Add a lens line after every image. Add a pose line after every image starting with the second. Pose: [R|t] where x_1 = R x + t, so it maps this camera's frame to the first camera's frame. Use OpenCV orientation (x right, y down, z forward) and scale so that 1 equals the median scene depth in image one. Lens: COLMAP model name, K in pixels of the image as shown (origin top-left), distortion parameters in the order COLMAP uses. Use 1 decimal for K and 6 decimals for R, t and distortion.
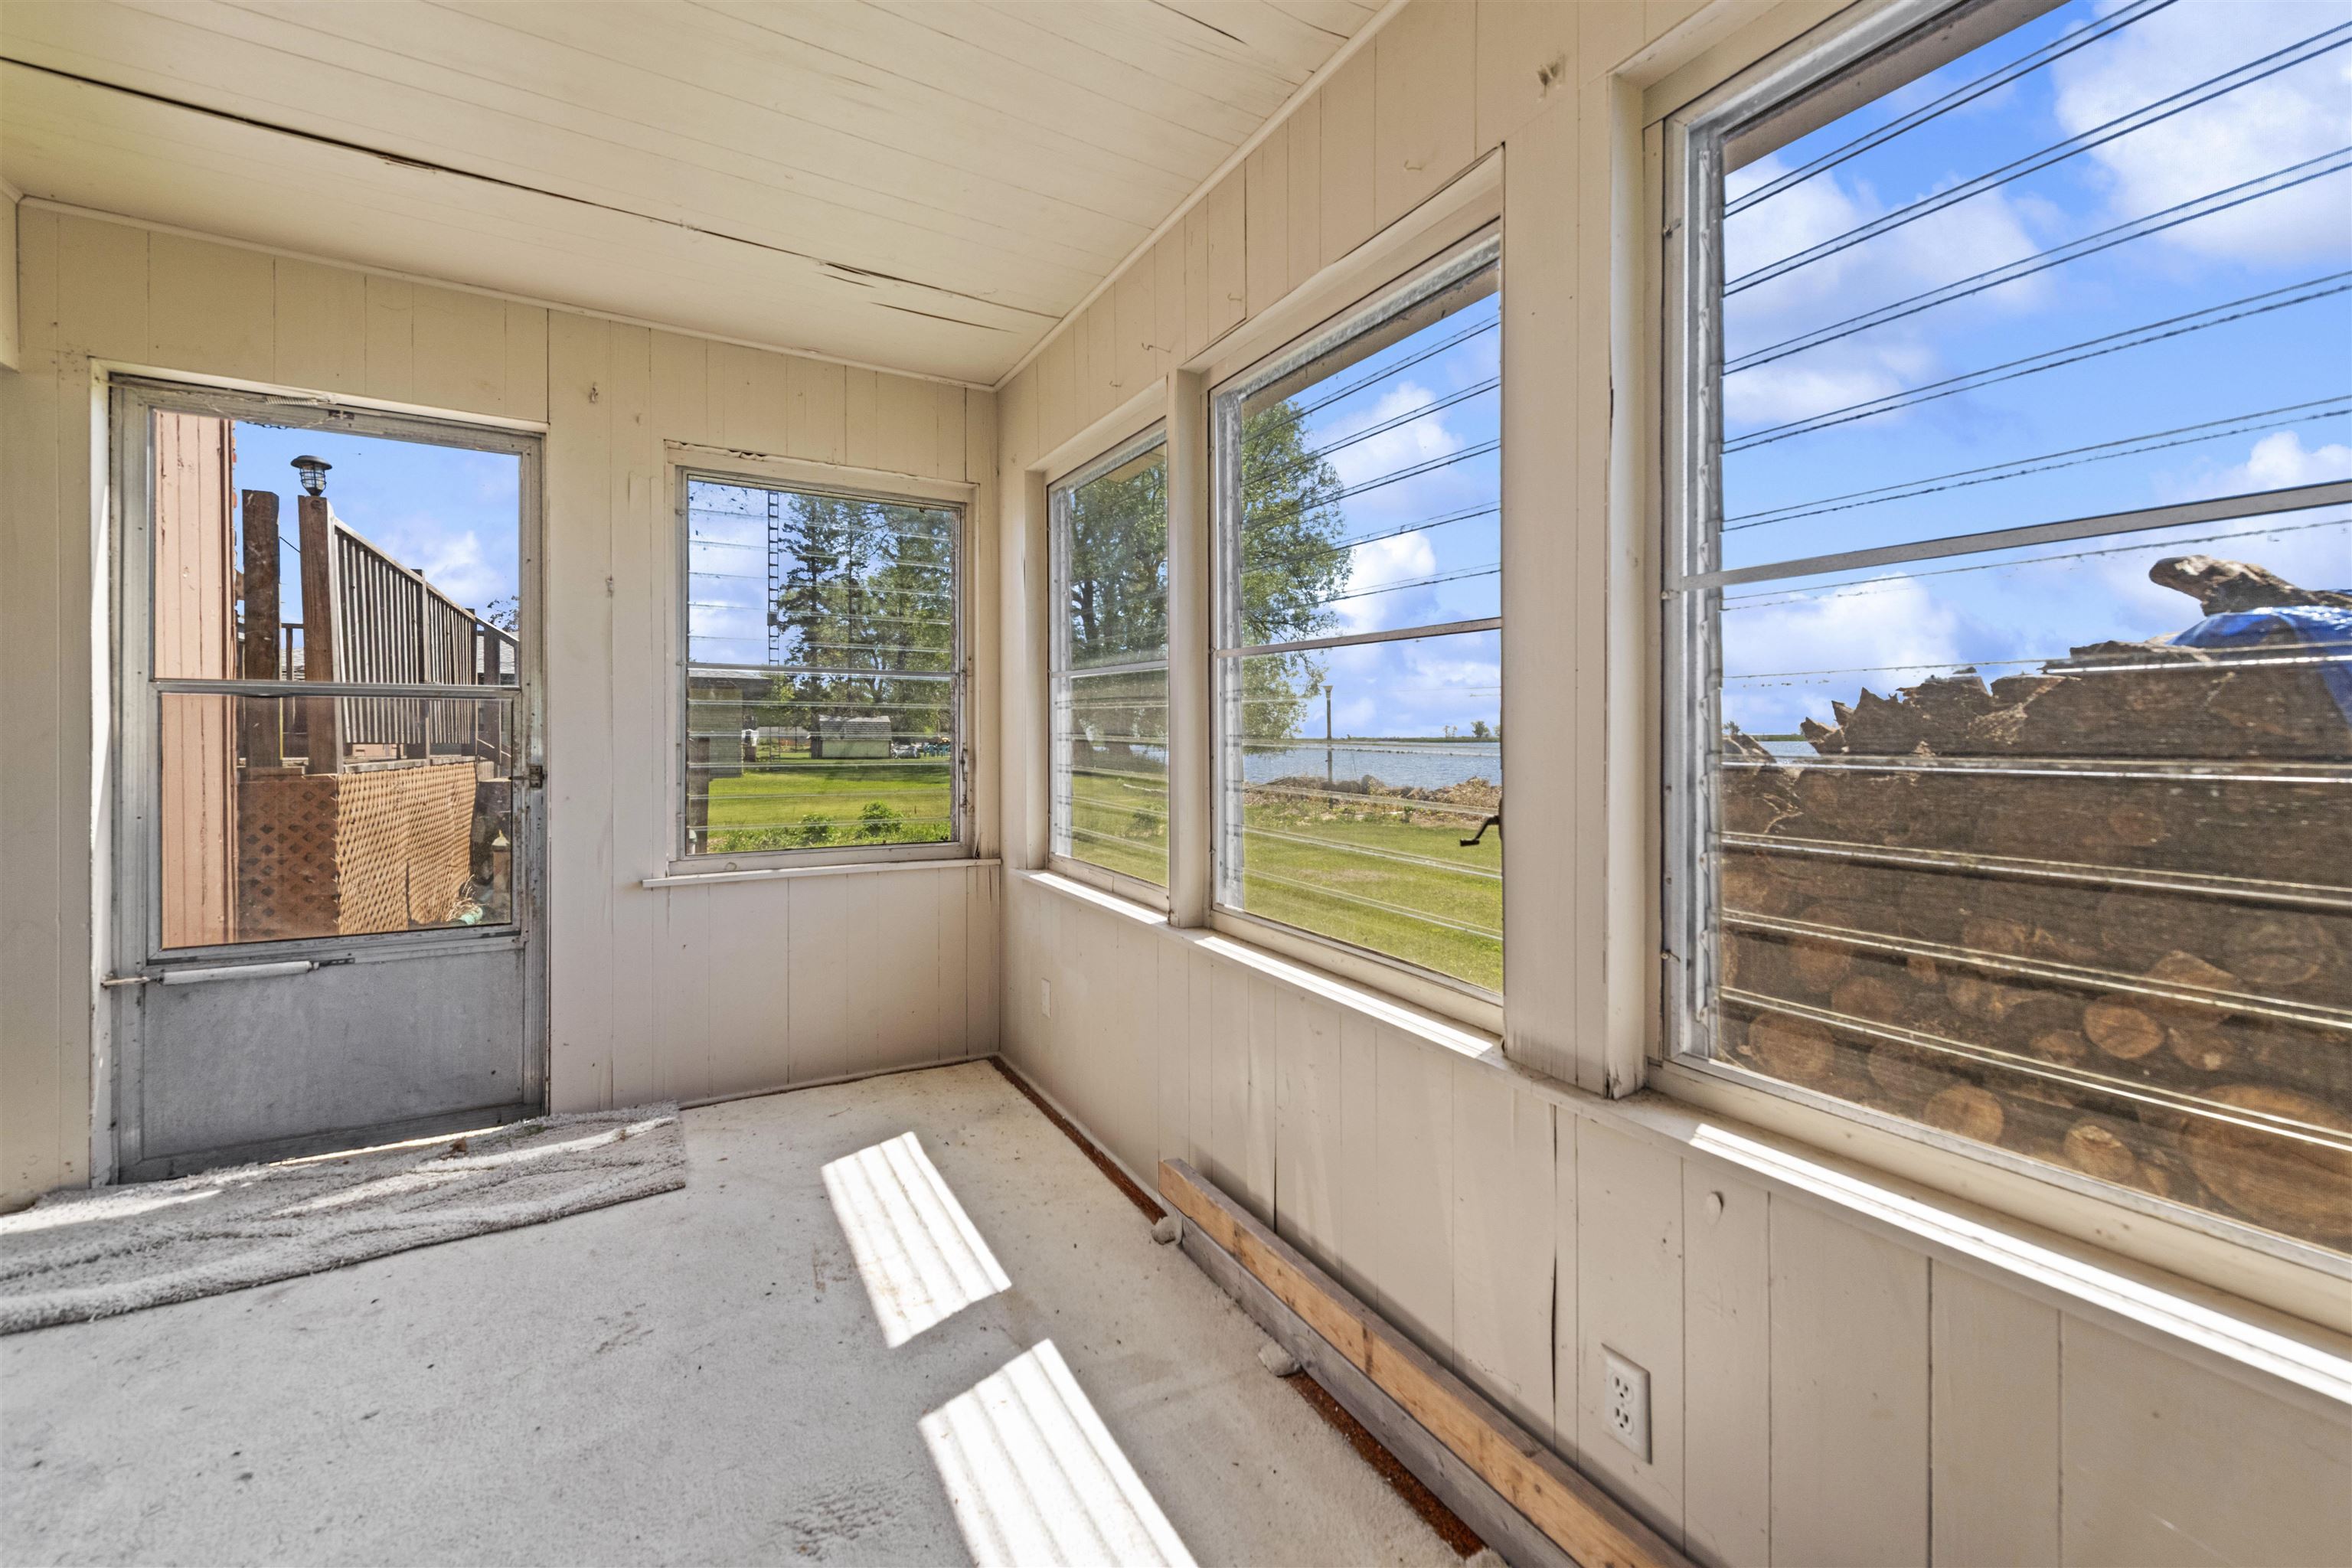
lens RADIAL K [[938.4, 0, 1176.8], [0, 938.4, 744.6], [0, 0, 1]] dist [0.000530, 0.000097]
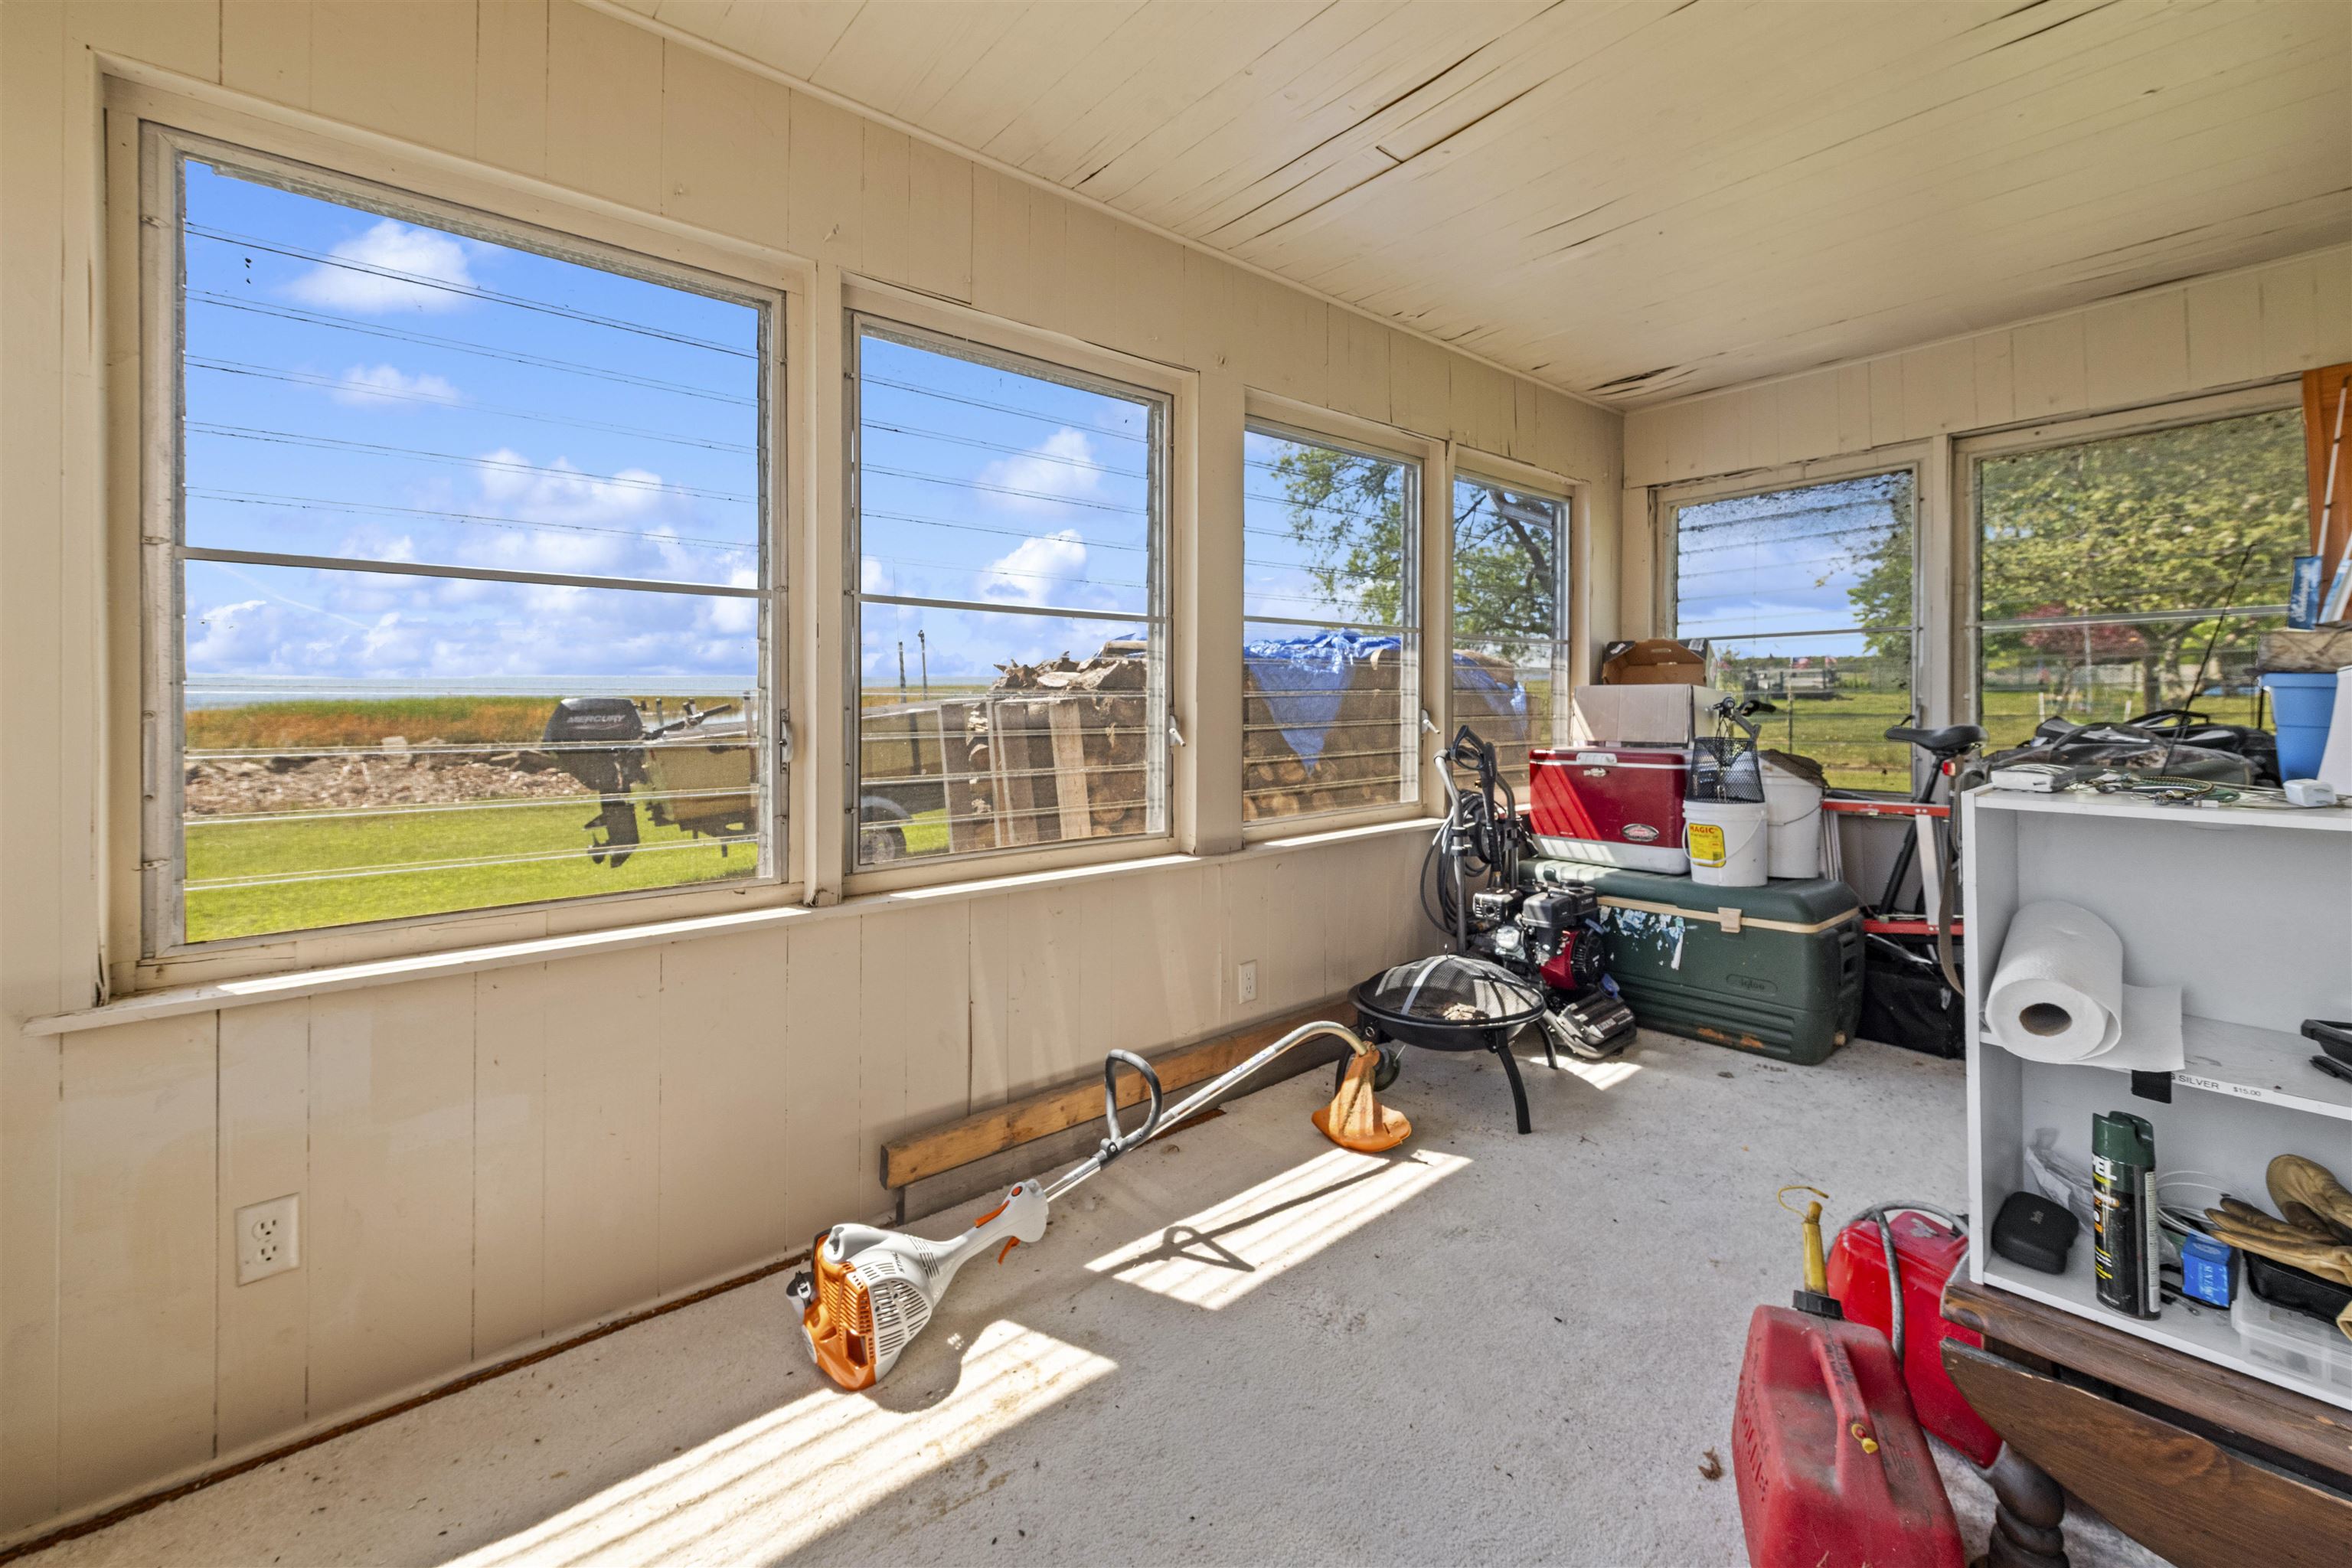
lens RADIAL K [[968.7, 0, 1176.8], [0, 968.7, 674.2], [0, 0, 1]] dist [0.000761, 0.000067]
pose [[-0.182577, 0.007294, 0.983164, -1.165104], [0.006016, 0.999962, -0.006302, -0.013957], [-0.983173, 0.004764, -0.182614, 1.047802]]
